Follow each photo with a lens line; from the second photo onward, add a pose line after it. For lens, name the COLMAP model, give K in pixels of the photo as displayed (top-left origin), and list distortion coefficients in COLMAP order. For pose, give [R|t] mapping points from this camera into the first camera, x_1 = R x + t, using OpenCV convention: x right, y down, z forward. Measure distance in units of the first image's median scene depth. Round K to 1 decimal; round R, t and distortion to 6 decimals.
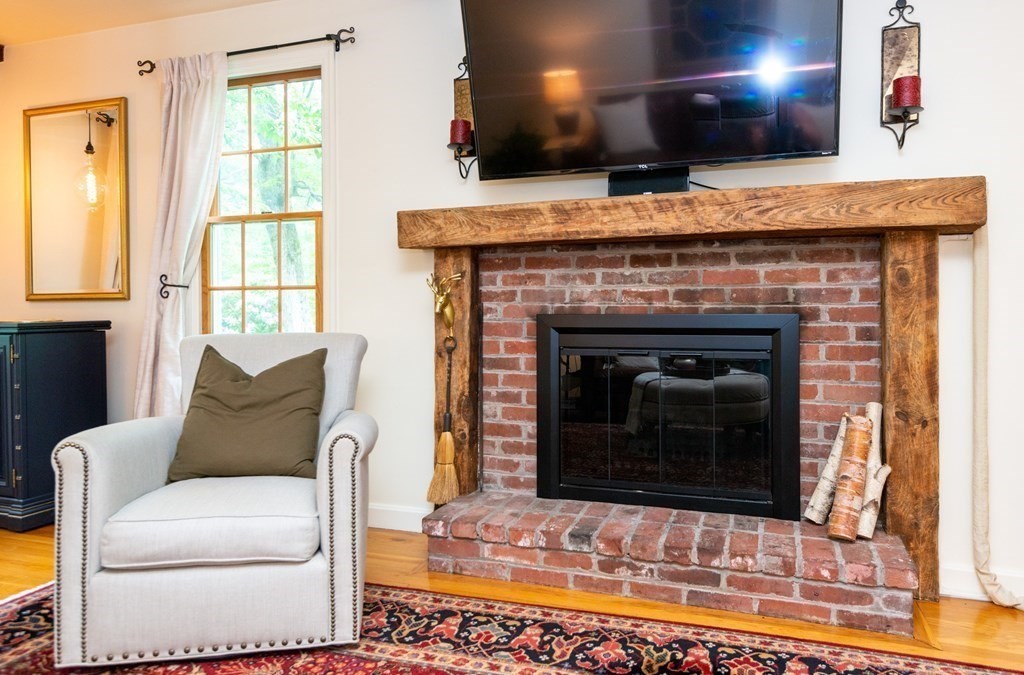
lens RADIAL K [[685.1, 0, 539.2], [0, 685.1, 318.1], [0, 0, 1]] dist [0.030344, -0.011828]
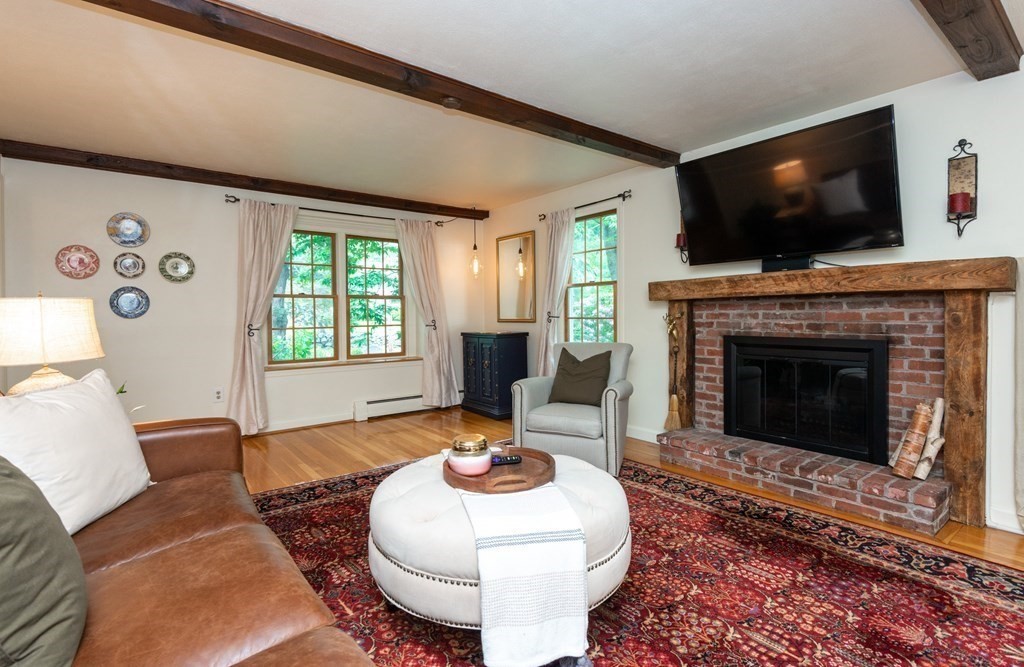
lens RADIAL K [[479.7, 0, 503.2], [0, 479.7, 319.8], [0, 0, 1]] dist [-0.003257, -0.002613]
pose [[0.821897, 0.000724, -0.569636, 0.273968], [0.002765, 0.999982, 0.005261, -0.062489], [0.569629, -0.005899, 0.821880, -0.448139]]
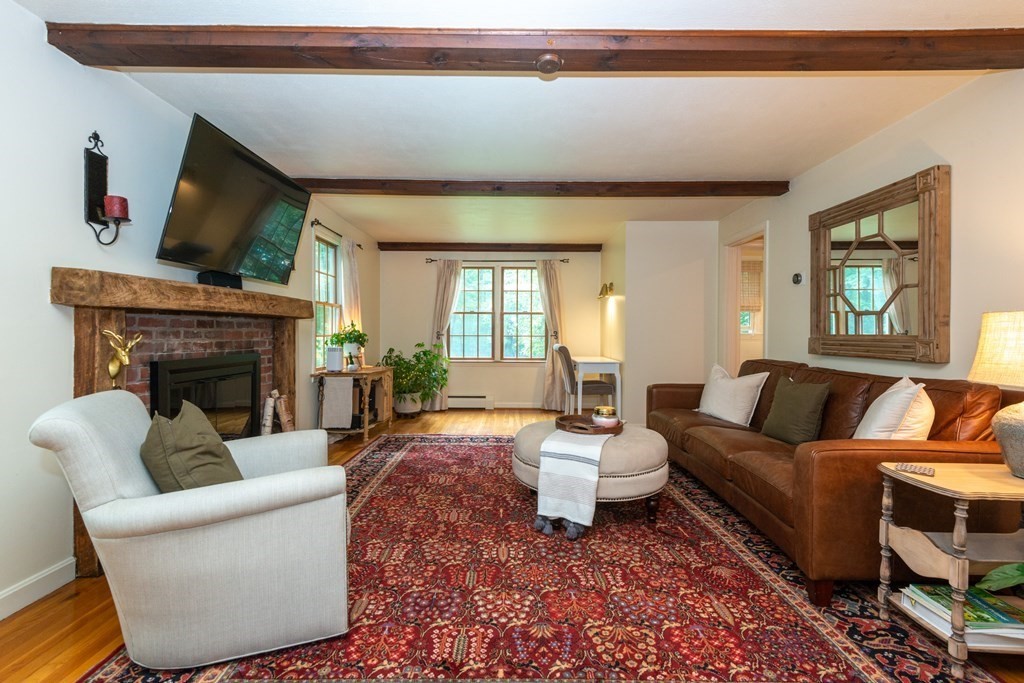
lens RADIAL K [[465.3, 0, 508.9], [0, 465.3, 338.8], [0, 0, 1]] dist [-0.000421, -0.000899]
pose [[-0.310240, -0.015567, 0.950531, -1.213652], [0.000023, 0.999866, 0.016383, -0.072362], [-0.950658, 0.005104, -0.310198, 0.711182]]
